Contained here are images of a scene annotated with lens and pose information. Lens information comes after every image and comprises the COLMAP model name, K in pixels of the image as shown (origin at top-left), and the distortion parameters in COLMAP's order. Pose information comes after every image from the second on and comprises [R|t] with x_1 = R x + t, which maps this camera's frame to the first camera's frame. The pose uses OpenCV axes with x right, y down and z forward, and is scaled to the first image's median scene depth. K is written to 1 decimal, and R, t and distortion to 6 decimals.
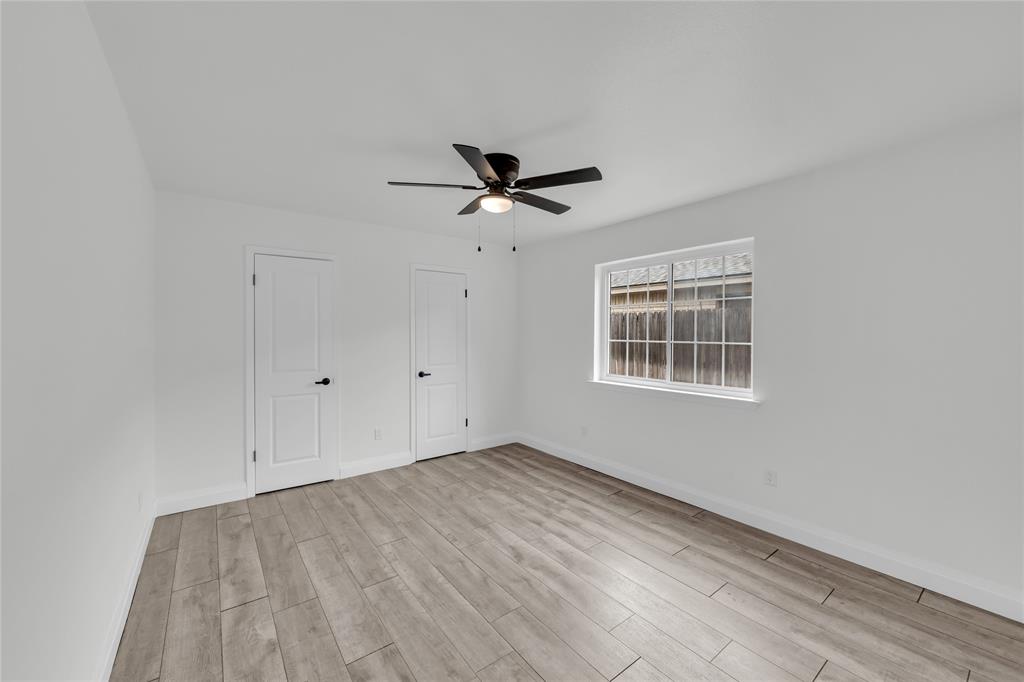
lens RADIAL K [[407.8, 0, 517.7], [0, 407.8, 332.8], [0, 0, 1]] dist [0.001346, -0.000416]
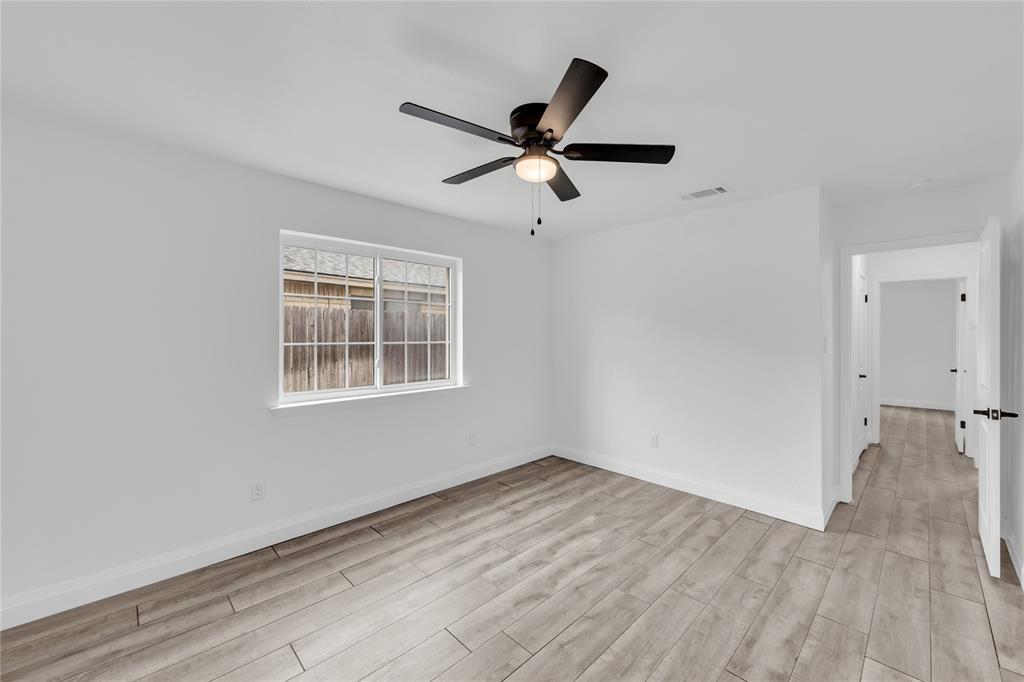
lens RADIAL K [[407.8, 0, 517.2], [0, 407.8, 304.5], [0, 0, 1]] dist [0.001346, -0.000416]
pose [[-0.140542, 0.066390, 0.987846, -0.705704], [-0.007362, 0.997652, -0.068096, -0.006416], [-0.990047, -0.016843, -0.139723, 0.935191]]
